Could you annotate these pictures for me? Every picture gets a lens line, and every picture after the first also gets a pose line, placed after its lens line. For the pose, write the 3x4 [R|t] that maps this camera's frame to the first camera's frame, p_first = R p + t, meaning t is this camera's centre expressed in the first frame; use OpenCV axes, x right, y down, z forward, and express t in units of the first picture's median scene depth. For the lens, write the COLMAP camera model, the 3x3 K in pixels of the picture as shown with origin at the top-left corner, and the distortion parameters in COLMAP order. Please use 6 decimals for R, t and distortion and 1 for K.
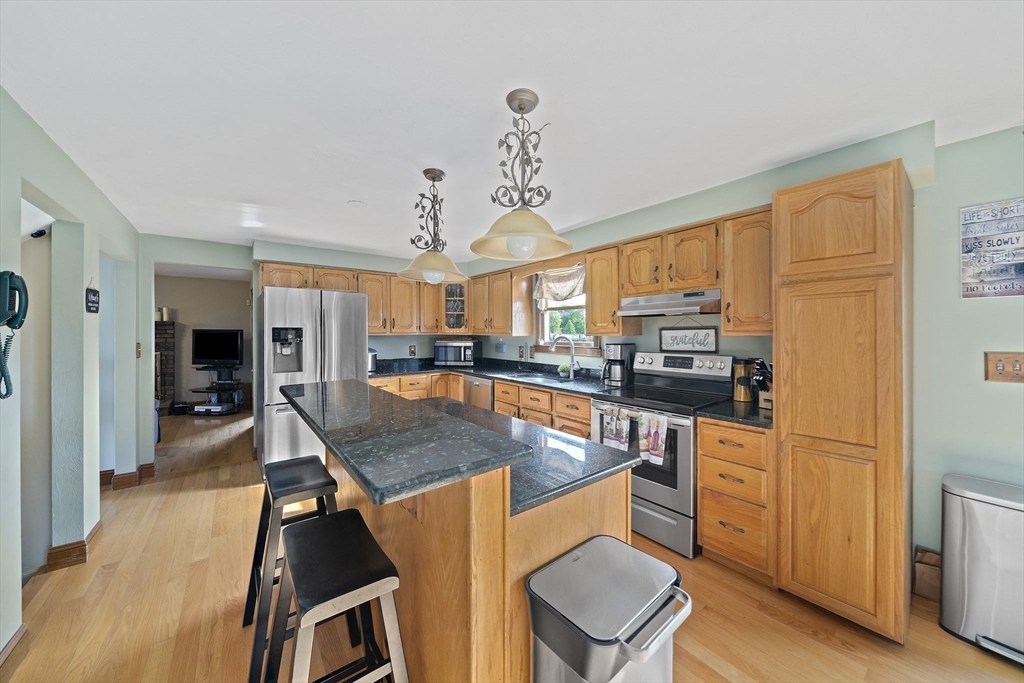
lens RADIAL K [[373.3, 0, 511.6], [0, 373.3, 333.5], [0, 0, 1]] dist [0.000458, 0.000058]
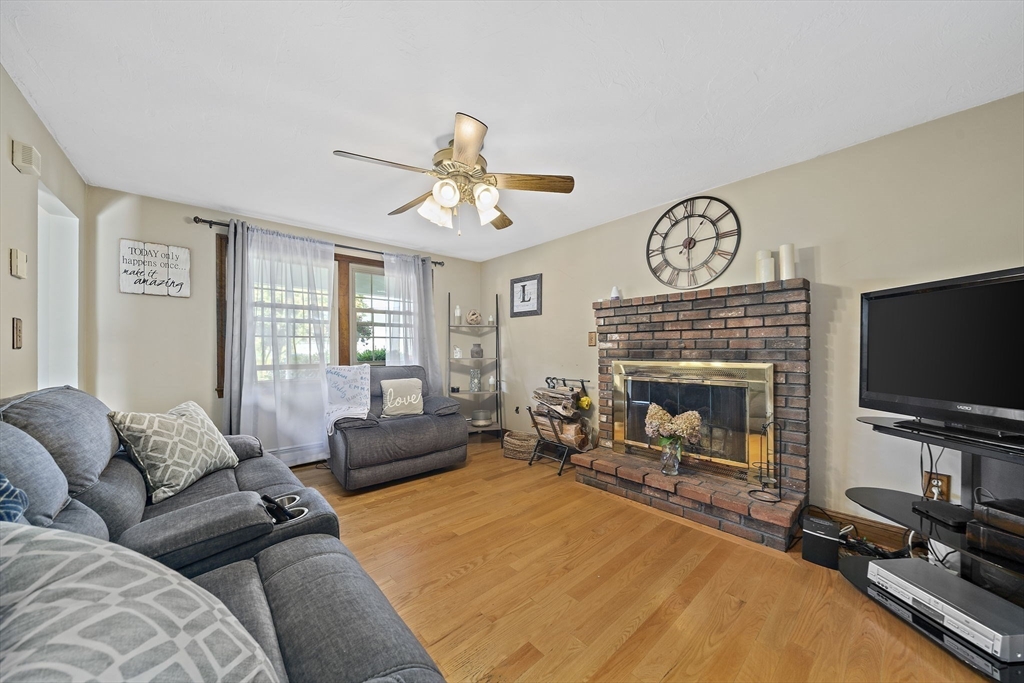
lens RADIAL K [[360.7, 0, 512.0], [0, 360.7, 341.5], [0, 0, 1]] dist [0.000397, 0.000137]
pose [[0.099230, 0.003600, -0.995058, -0.588636], [-0.002171, 0.999992, 0.003402, 0.026698], [0.995062, 0.001823, 0.099237, 0.685084]]
